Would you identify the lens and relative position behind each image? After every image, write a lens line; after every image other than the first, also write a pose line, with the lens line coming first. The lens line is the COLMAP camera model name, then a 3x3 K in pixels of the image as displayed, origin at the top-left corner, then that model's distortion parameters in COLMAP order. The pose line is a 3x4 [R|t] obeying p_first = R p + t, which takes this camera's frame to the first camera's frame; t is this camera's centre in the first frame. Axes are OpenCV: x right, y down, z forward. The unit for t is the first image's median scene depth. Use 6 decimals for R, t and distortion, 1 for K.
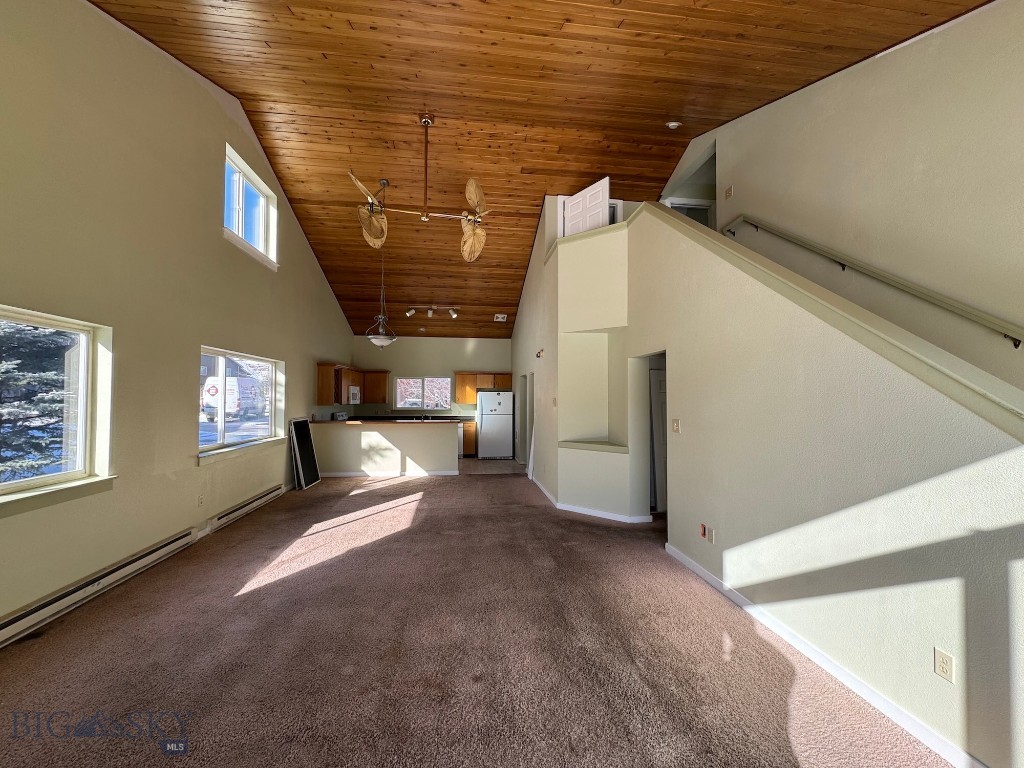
lens RADIAL K [[408.5, 0, 512.4], [0, 408.5, 386.6], [0, 0, 1]] dist [0.000831, 0.000018]
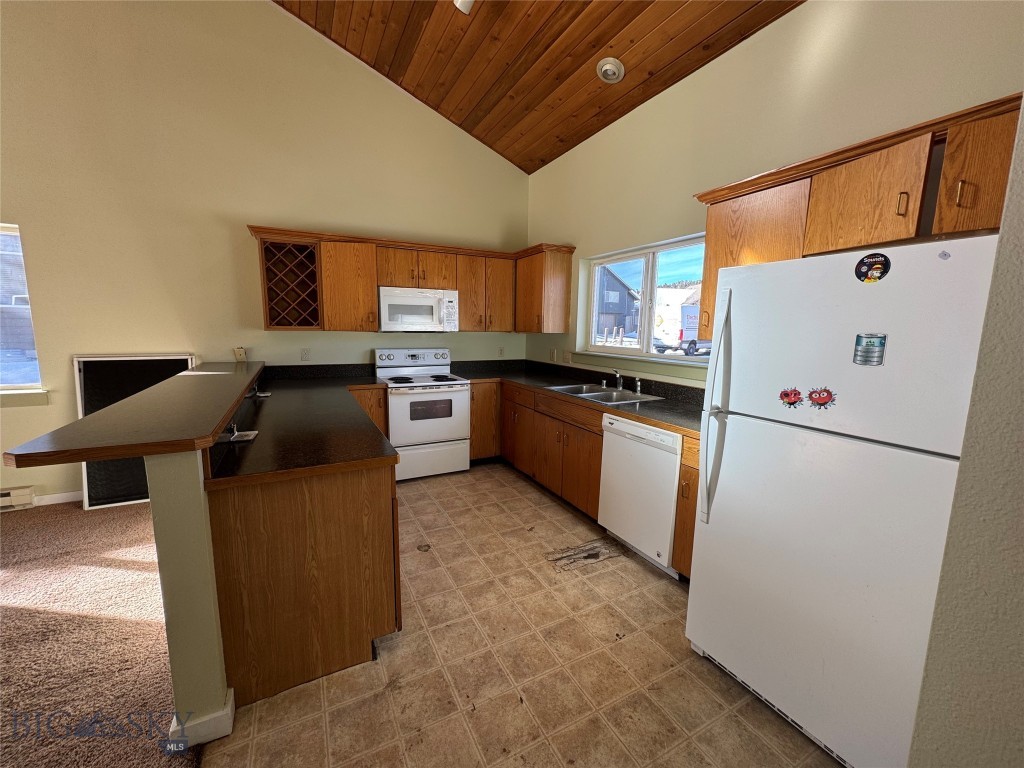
lens RADIAL K [[408.5, 0, 512.4], [0, 408.5, 386.6], [0, 0, 1]] dist [0.000831, 0.000018]
pose [[0.350429, 0.137494, -0.926442, 0.114127], [0.012490, 0.988392, 0.151412, 0.080561], [0.936506, -0.064630, 0.344644, 2.143064]]
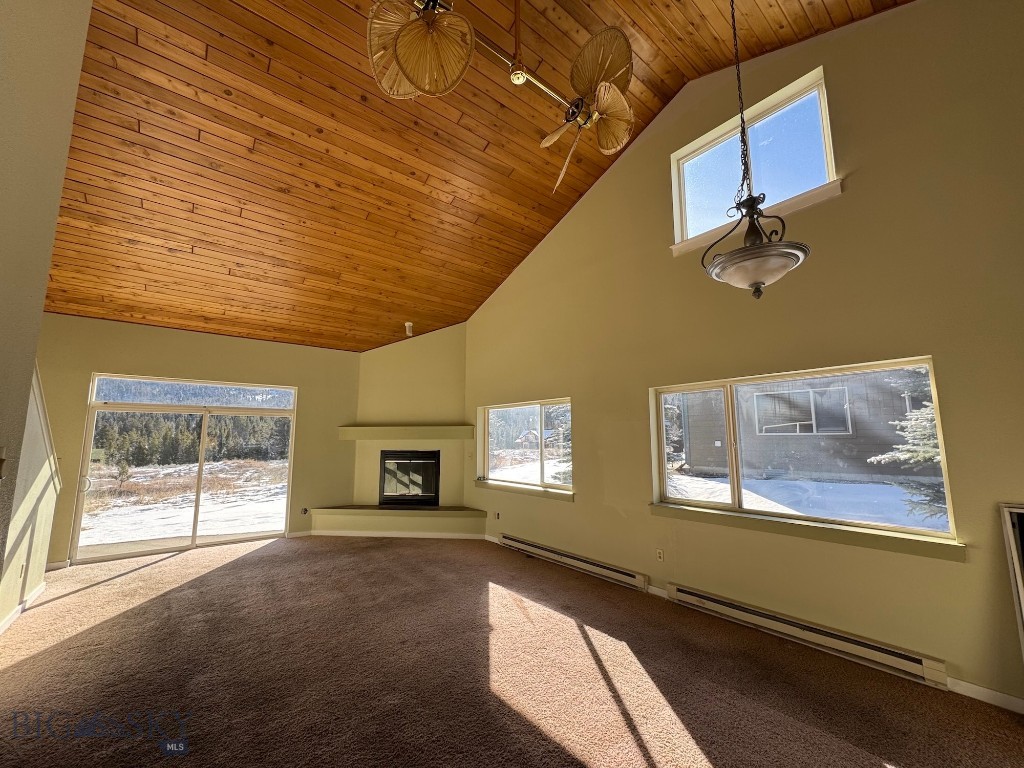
lens RADIAL K [[408.5, 0, 512.4], [0, 408.5, 386.6], [0, 0, 1]] dist [0.000831, 0.000018]
pose [[-0.854804, -0.072095, -0.513919, 0.025593], [0.007905, 0.988379, -0.151804, 0.043554], [0.518891, -0.133825, -0.844300, 1.779644]]
